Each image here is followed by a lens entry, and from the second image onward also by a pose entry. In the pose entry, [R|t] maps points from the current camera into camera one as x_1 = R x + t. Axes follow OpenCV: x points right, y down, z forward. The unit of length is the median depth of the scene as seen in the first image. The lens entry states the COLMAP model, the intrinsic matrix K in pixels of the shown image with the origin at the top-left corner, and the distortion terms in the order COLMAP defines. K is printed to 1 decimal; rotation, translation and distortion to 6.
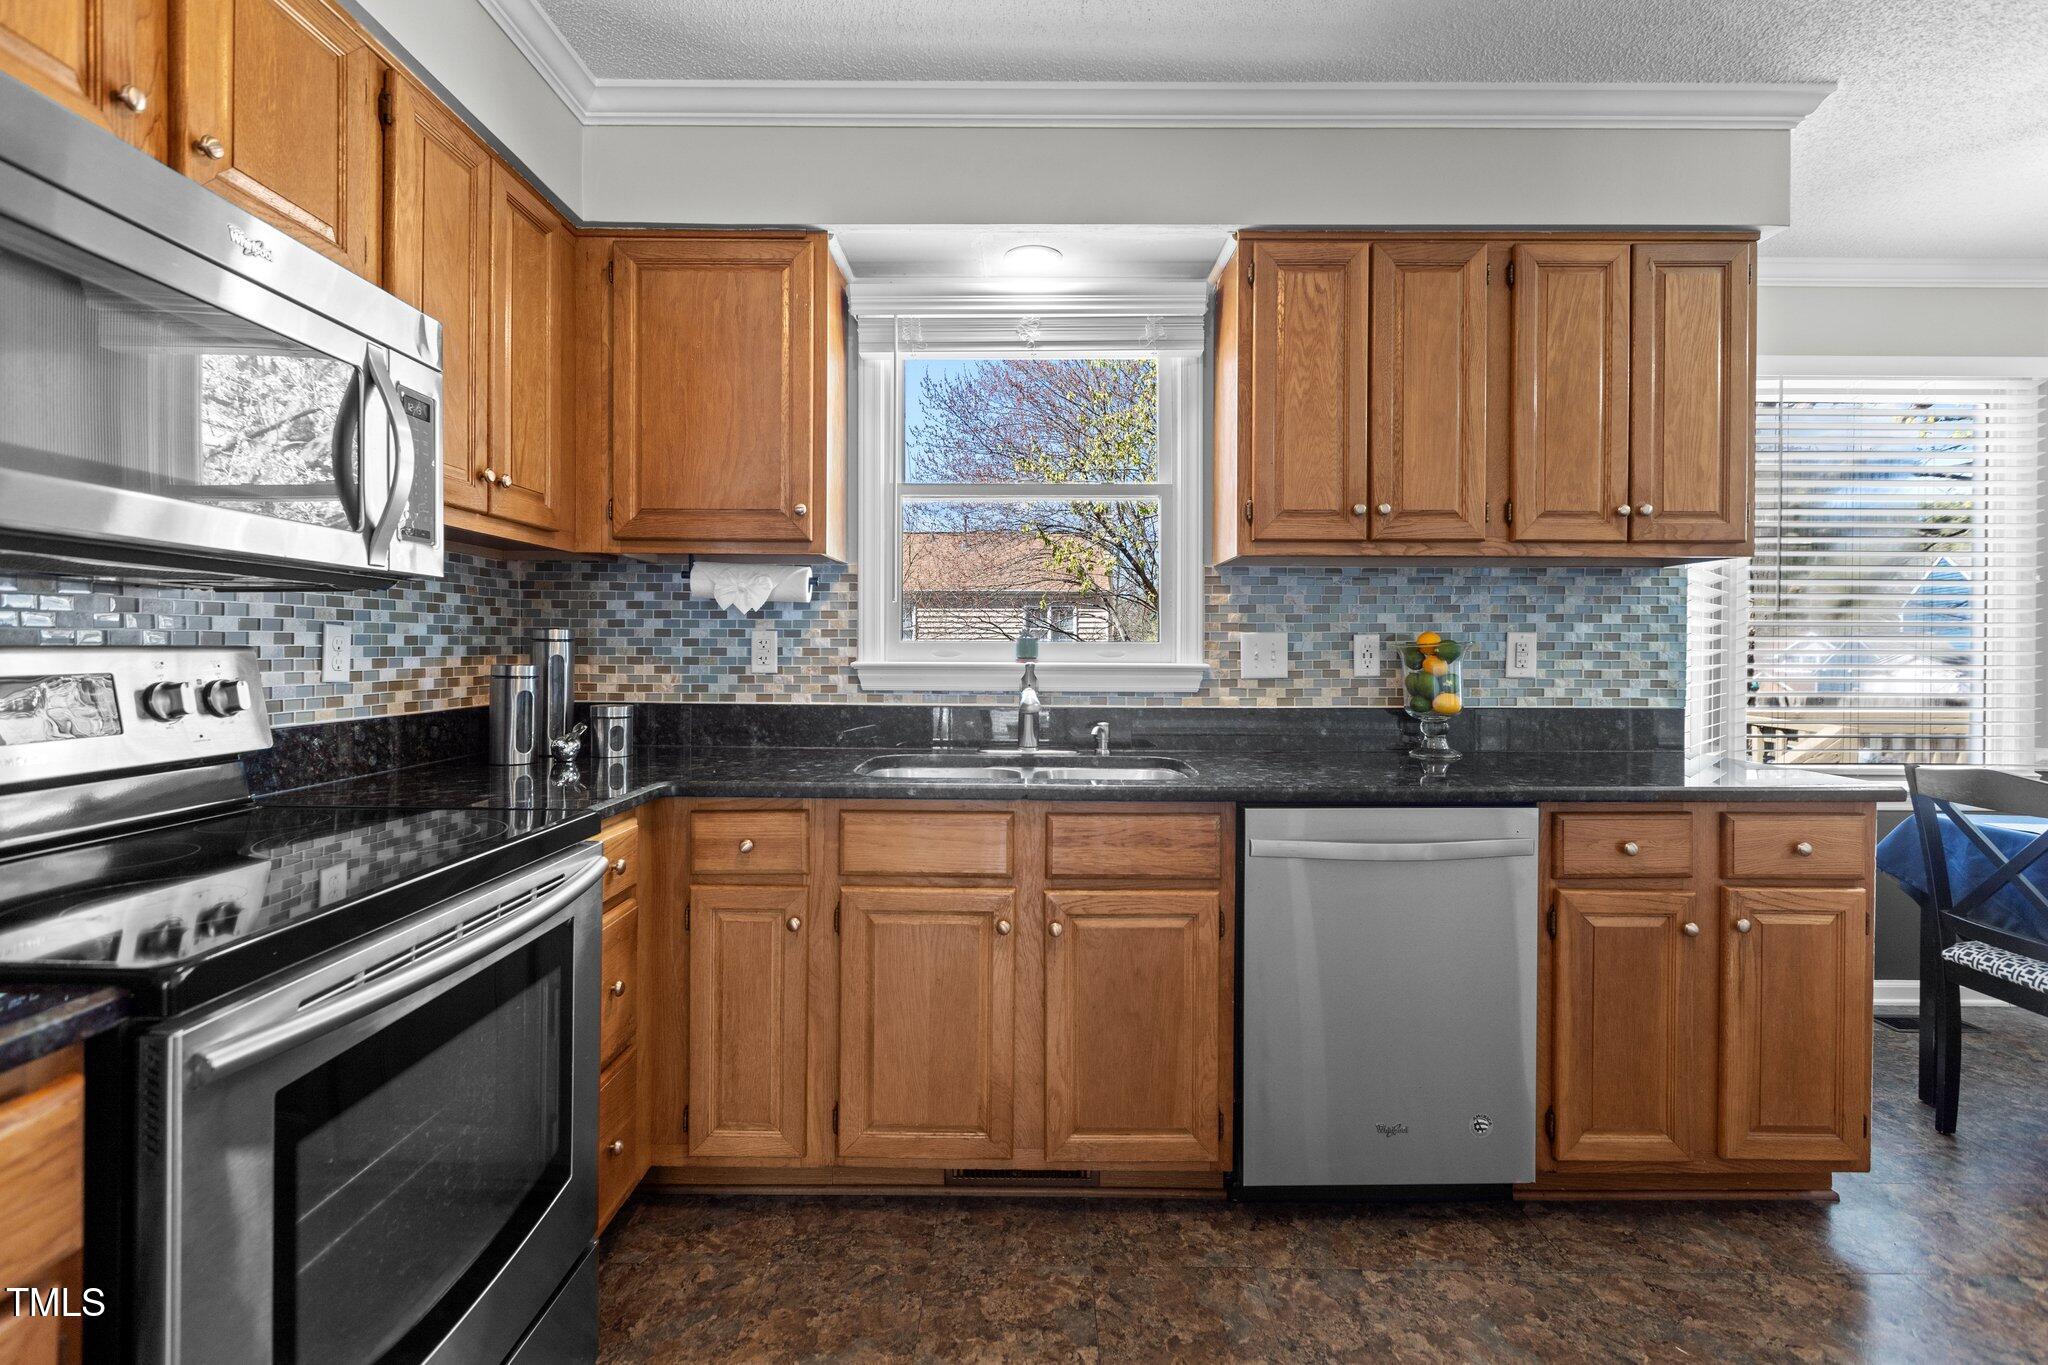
lens RADIAL K [[919.4, 0, 1036.1], [0, 919.4, 652.6], [0, 0, 1]] dist [0.004500, -0.001344]
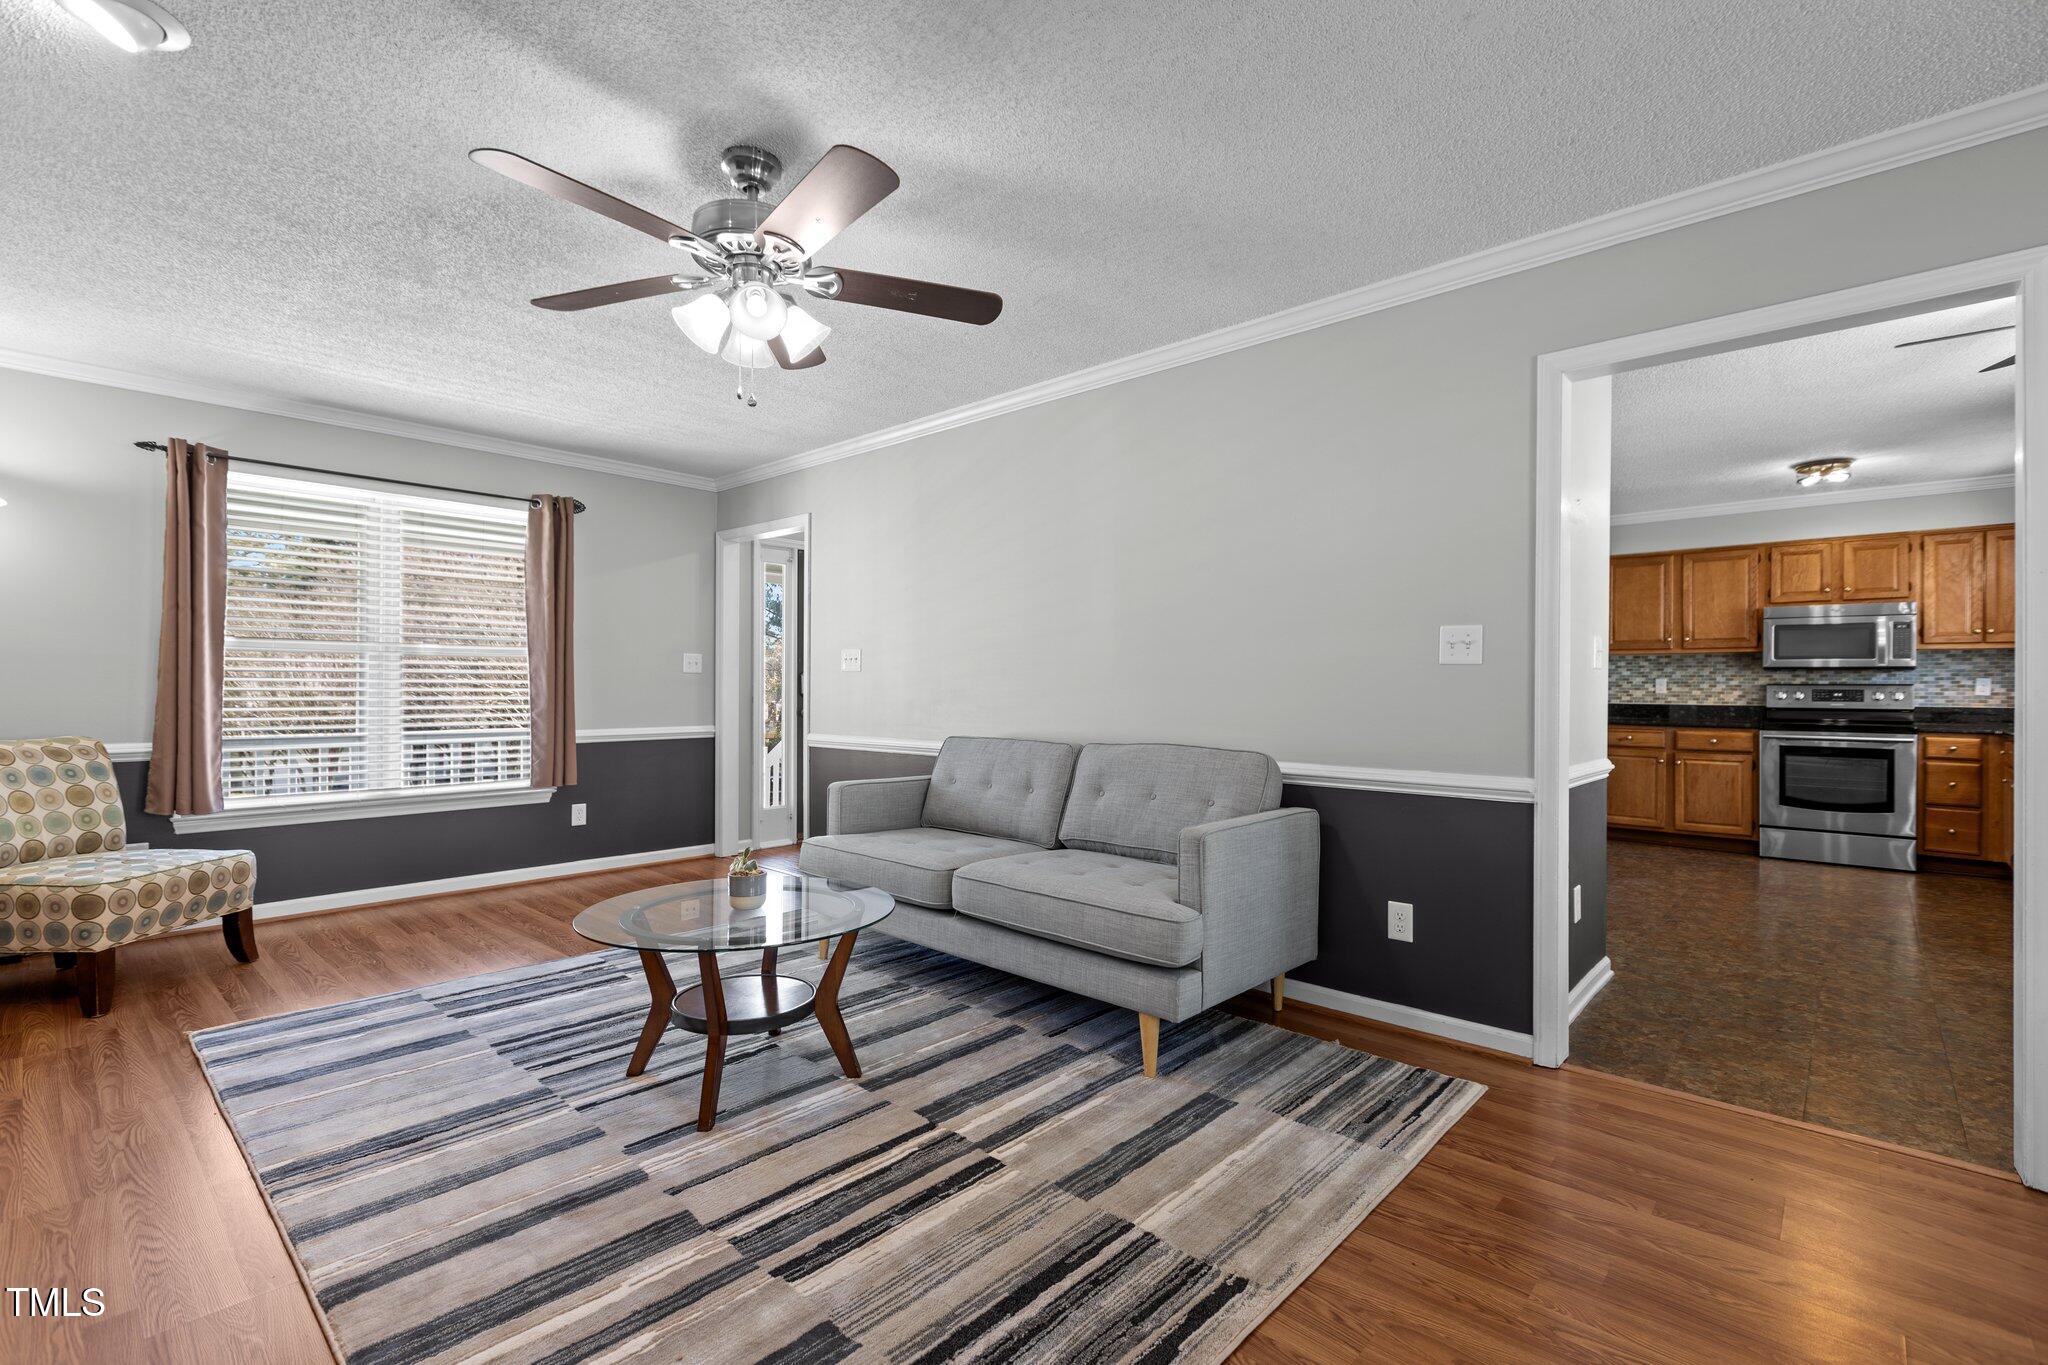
lens RADIAL K [[919.4, 0, 1019.3], [0, 919.4, 686.1], [0, 0, 1]] dist [0.004500, -0.001344]
pose [[-0.673029, -0.009625, -0.739553, 3.332002], [-0.013306, 0.999911, -0.000905, 0.039114], [0.739496, 0.009232, -0.673097, 0.566747]]
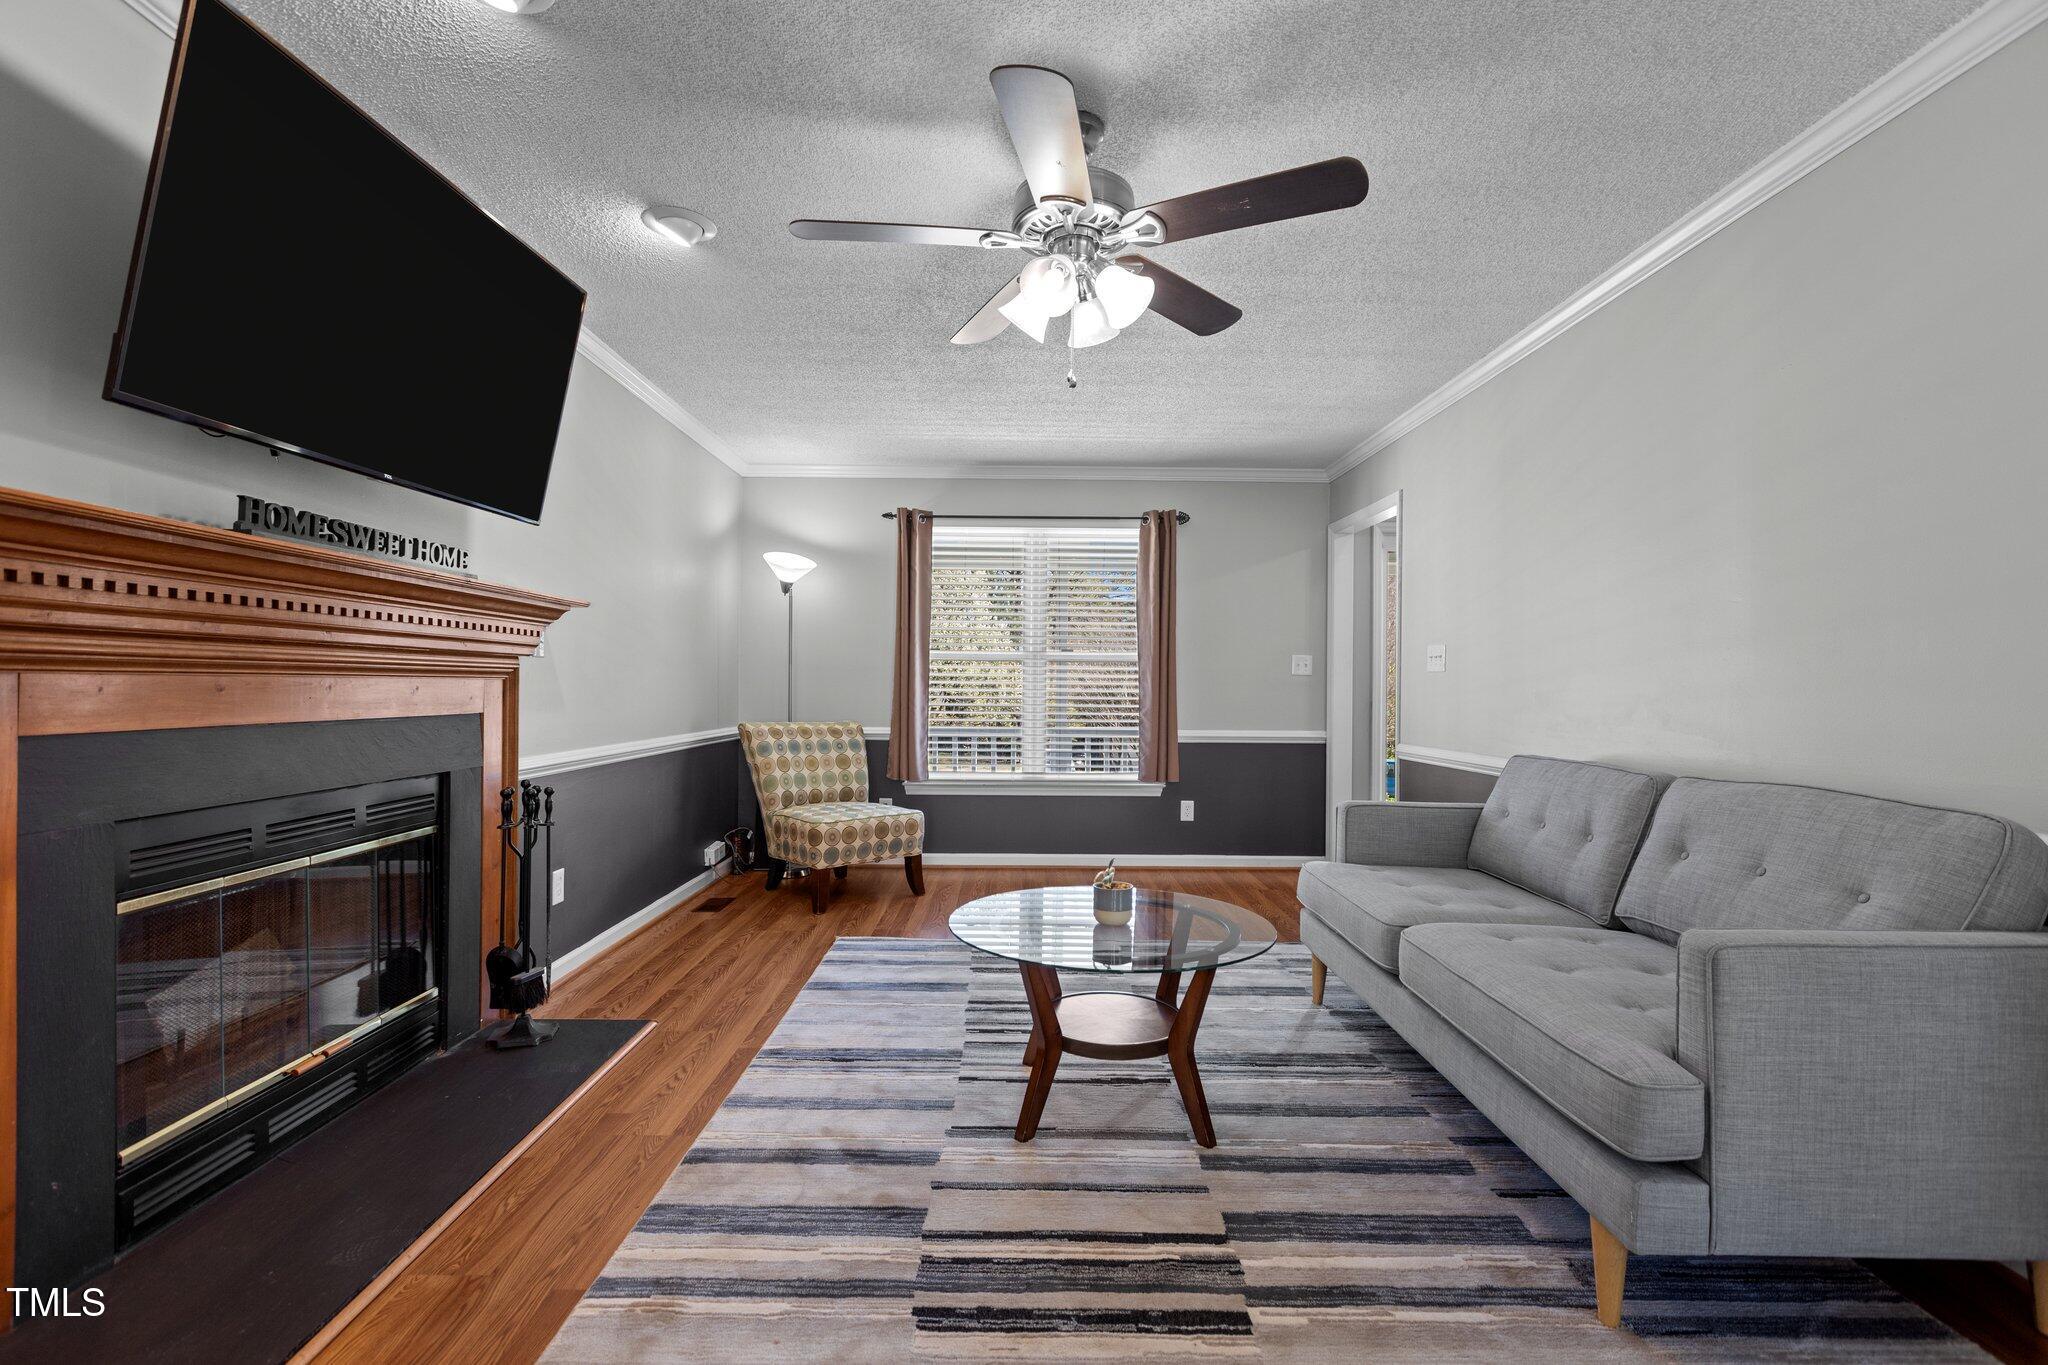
lens RADIAL K [[919.4, 0, 1018.7], [0, 919.4, 686.0], [0, 0, 1]] dist [0.004500, -0.001344]
pose [[-0.999872, -0.014567, -0.006687, 2.719388], [-0.014603, 0.999879, 0.005323, 0.038575], [0.006609, 0.005420, -0.999963, 0.630082]]
